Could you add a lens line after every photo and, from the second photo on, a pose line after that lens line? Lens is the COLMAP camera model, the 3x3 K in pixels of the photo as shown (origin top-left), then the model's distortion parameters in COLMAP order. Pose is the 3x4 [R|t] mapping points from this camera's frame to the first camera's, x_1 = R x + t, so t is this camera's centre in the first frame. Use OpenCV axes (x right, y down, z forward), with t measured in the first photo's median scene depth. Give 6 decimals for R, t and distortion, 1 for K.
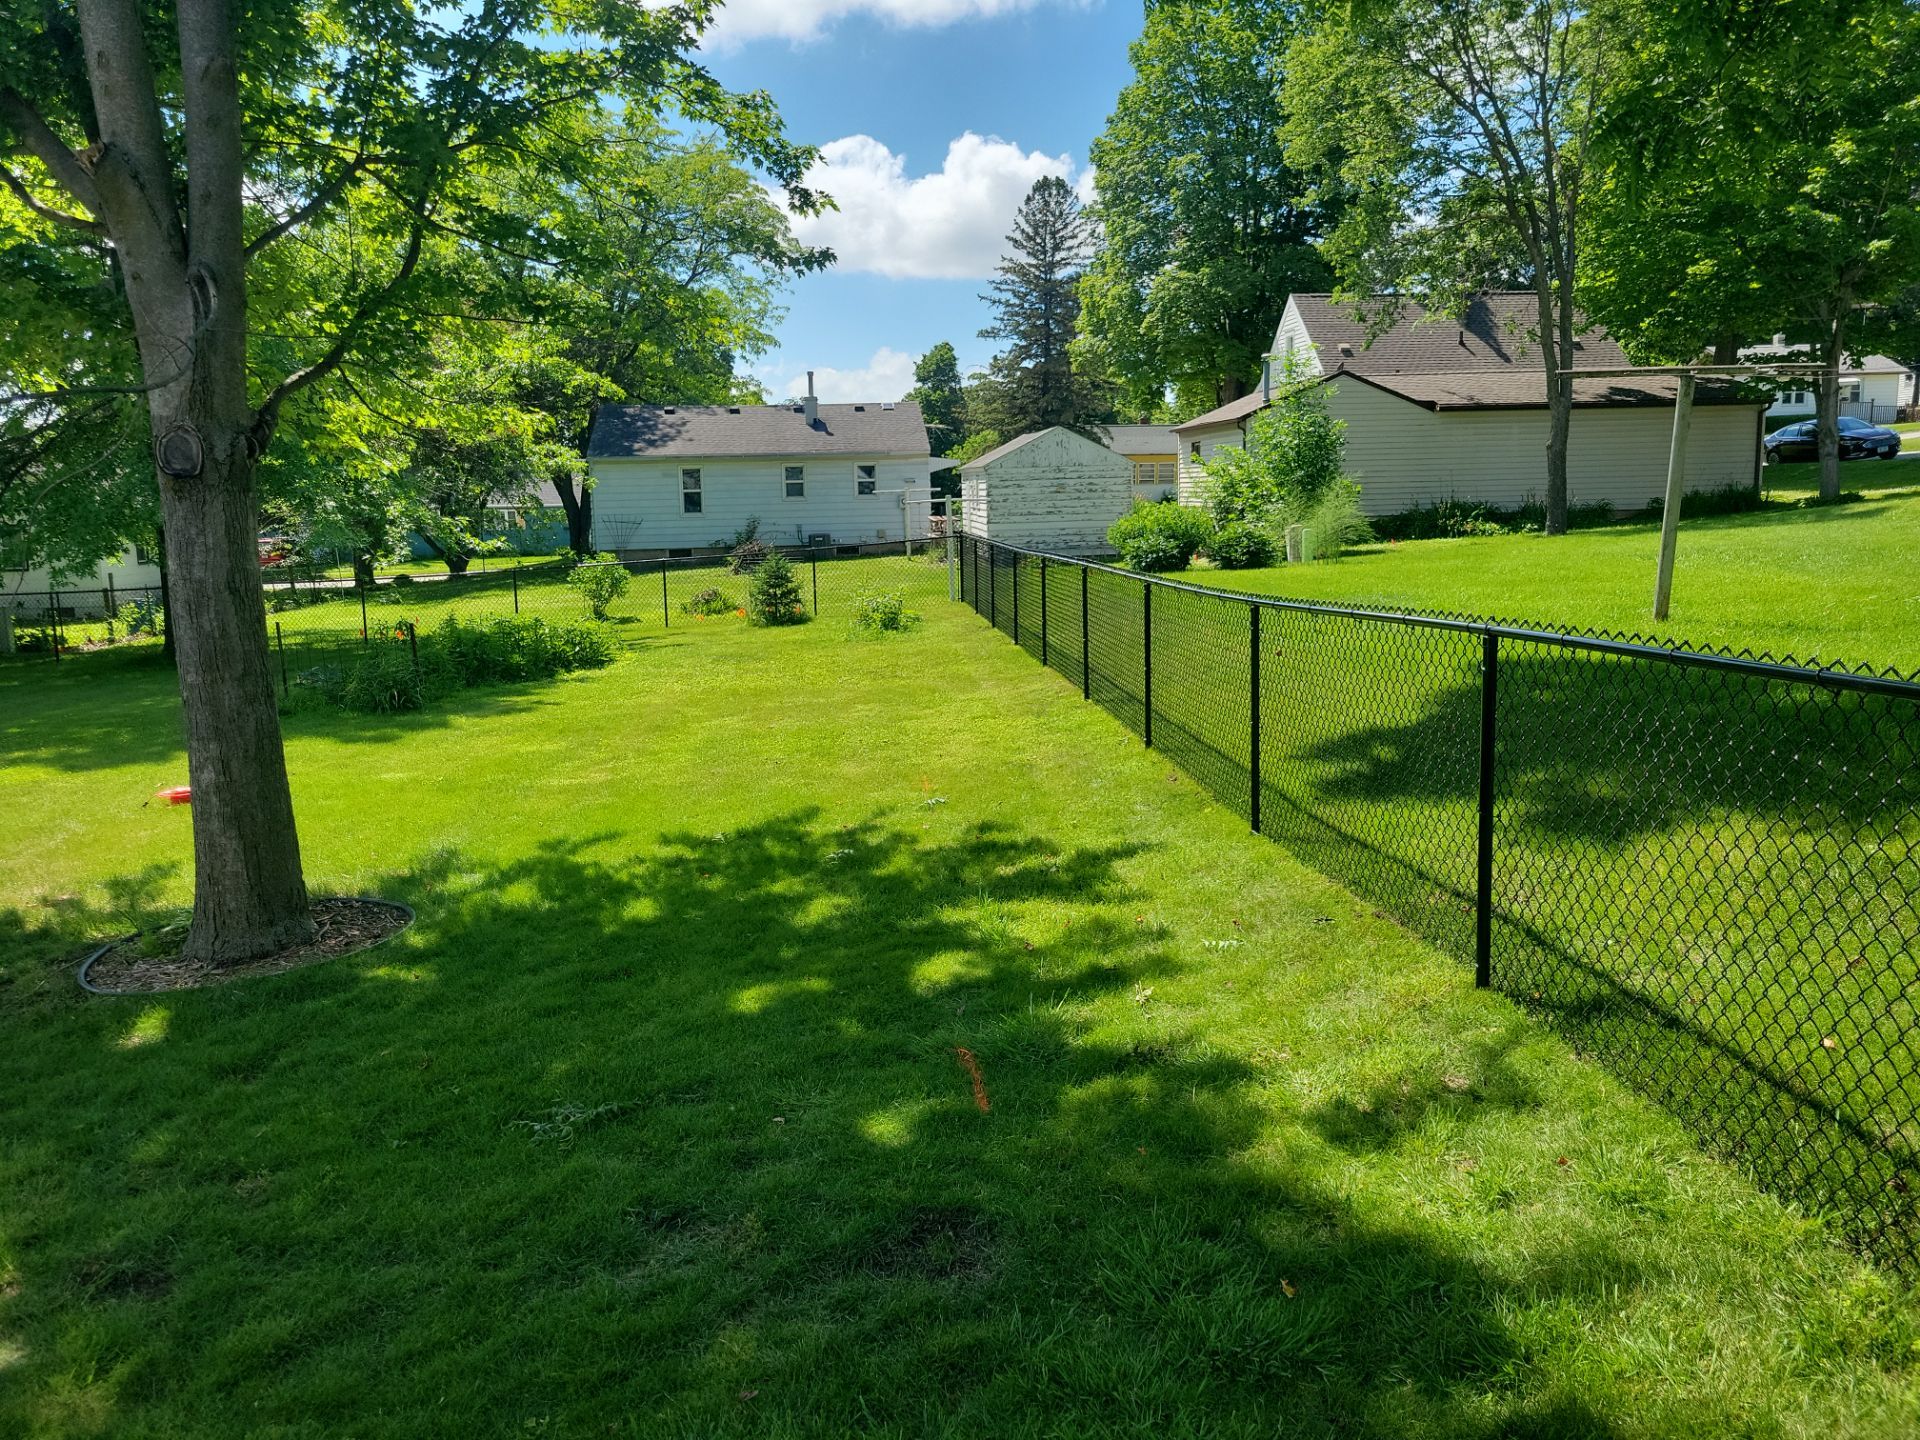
lens RADIAL K [[1445.2, 0, 950.8], [0, 1445.2, 702.4], [0, 0, 1]] dist [0.021915, -0.001885]
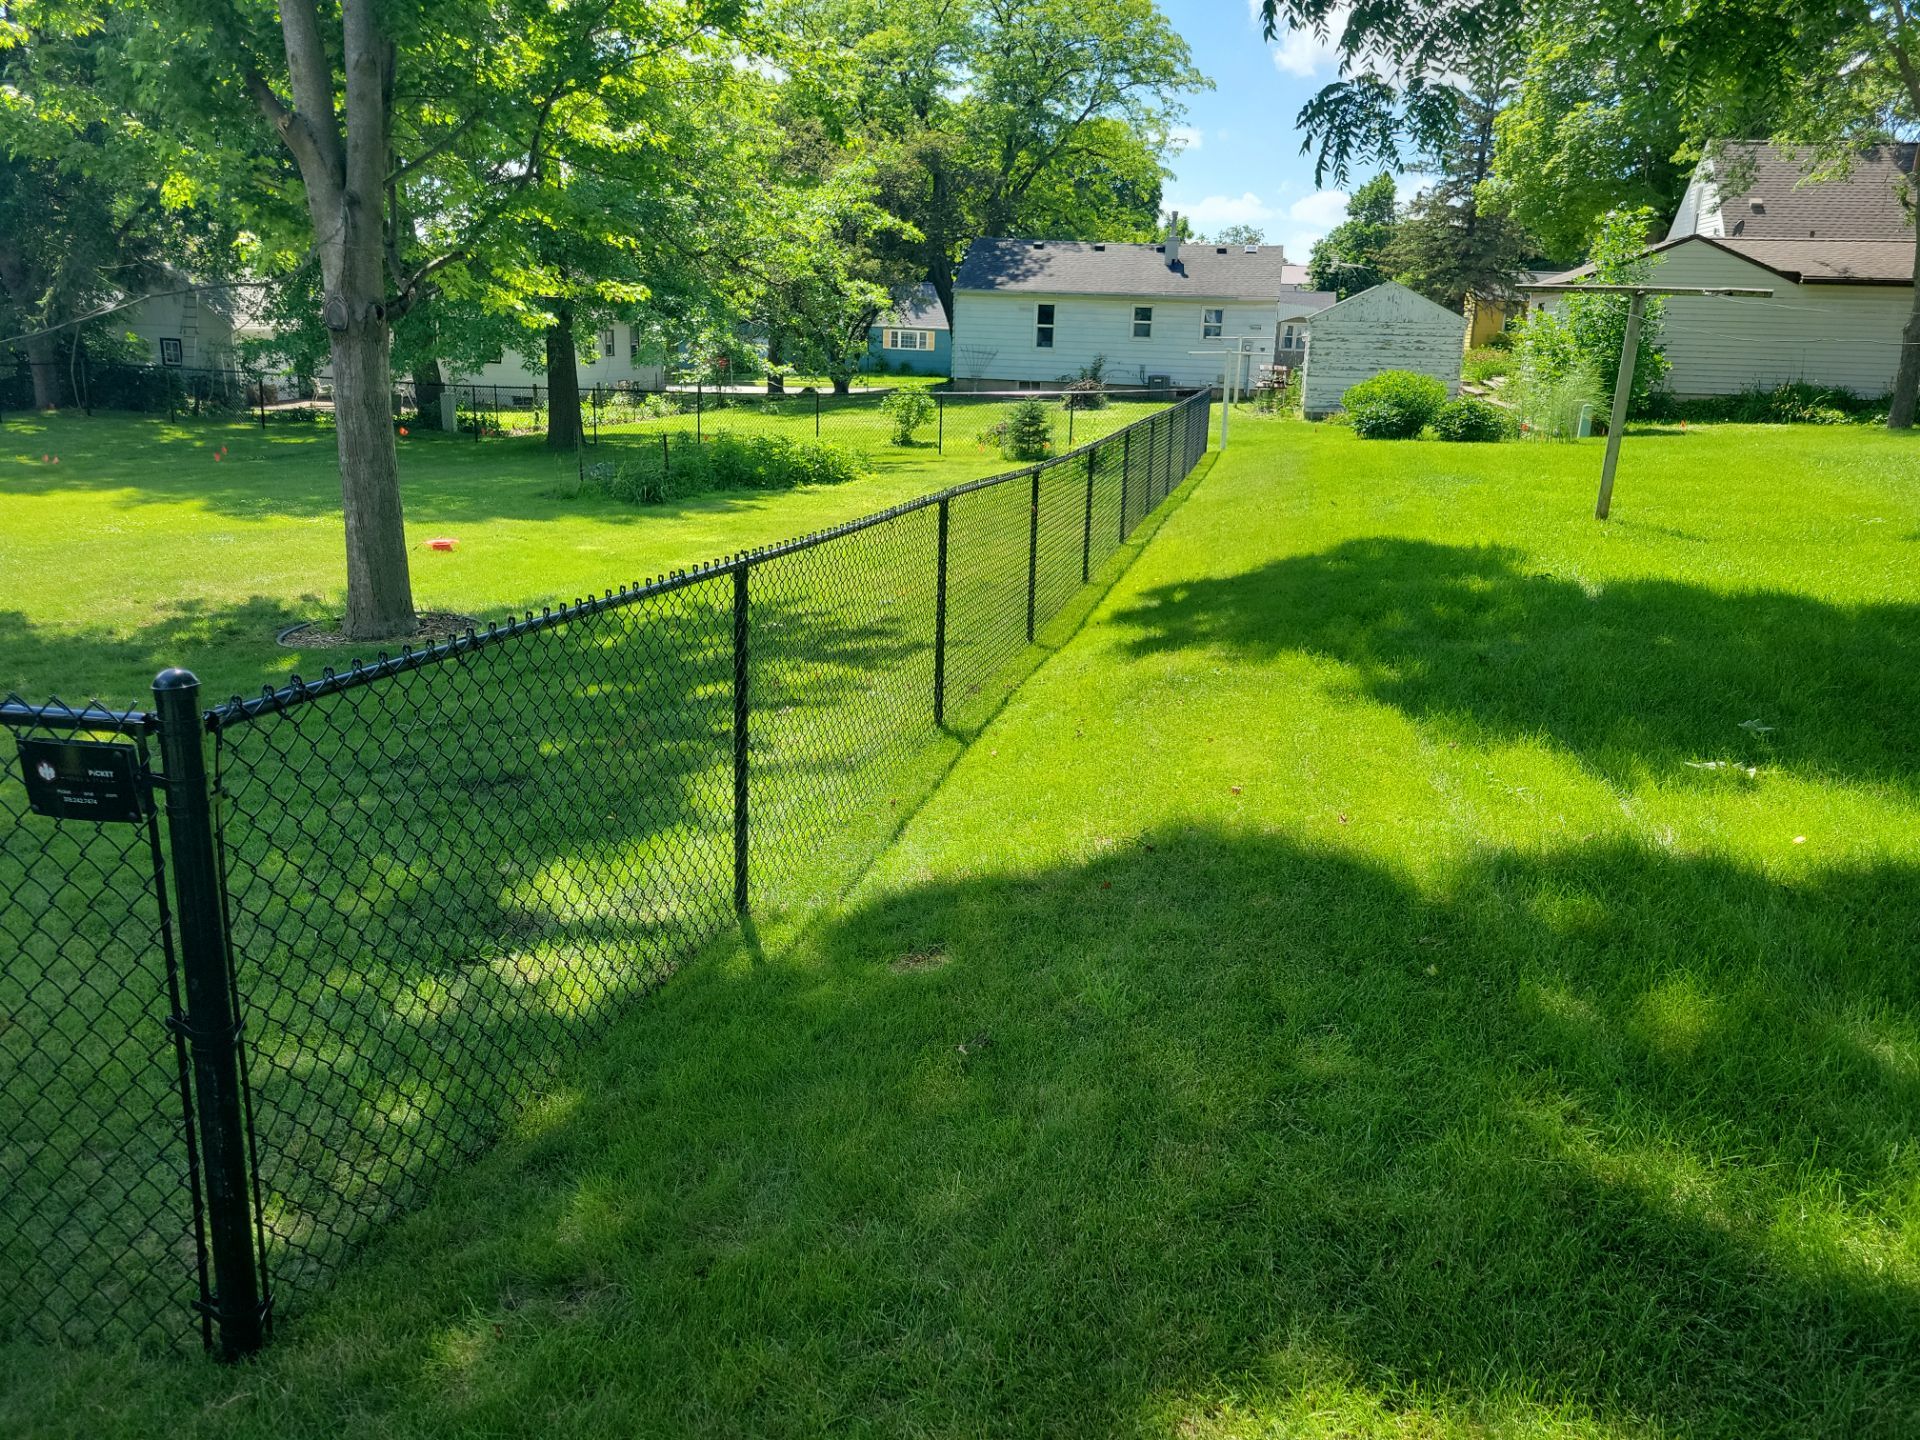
lens RADIAL K [[1436.2, 0, 960.0], [0, 1436.2, 720.0], [0, 0, 1]] dist [0.044007, -0.030303]
pose [[0.953006, 0.131577, -0.272887, 0.095787], [-0.096187, 0.985569, 0.139293, -0.003391], [0.287277, -0.106499, 0.951909, -0.056155]]
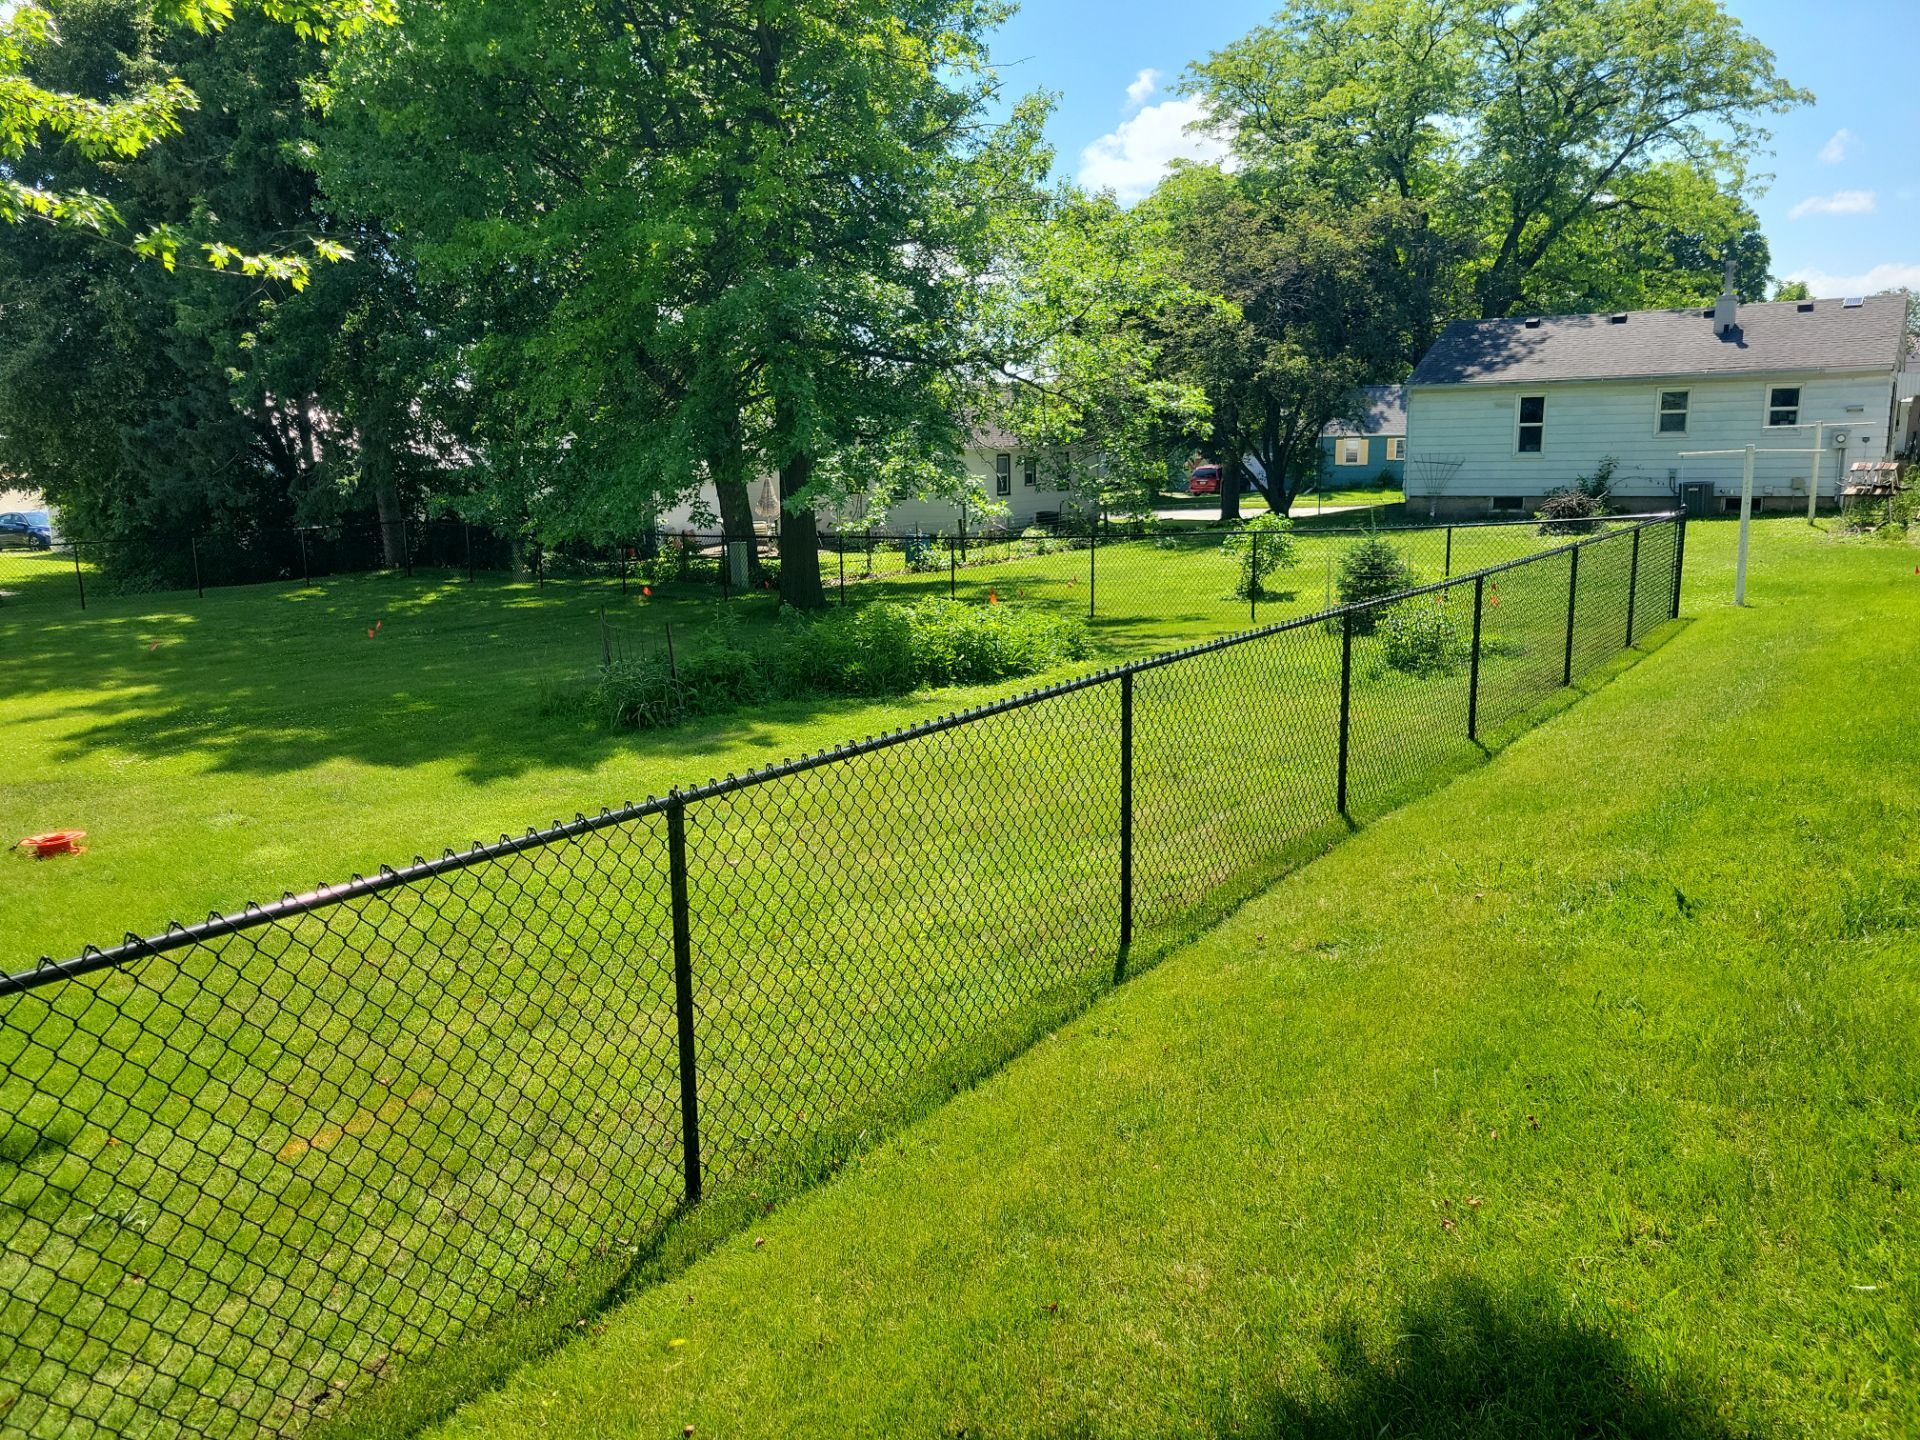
lens RADIAL K [[1451.2, 0, 960.0], [0, 1451.2, 720.0], [0, 0, 1]] dist [0.051040, -0.024196]
pose [[0.776195, 0.128047, -0.617354, 0.109417], [-0.087522, 0.991563, 0.095621, -0.036223], [0.624389, -0.020188, 0.780853, 0.174972]]
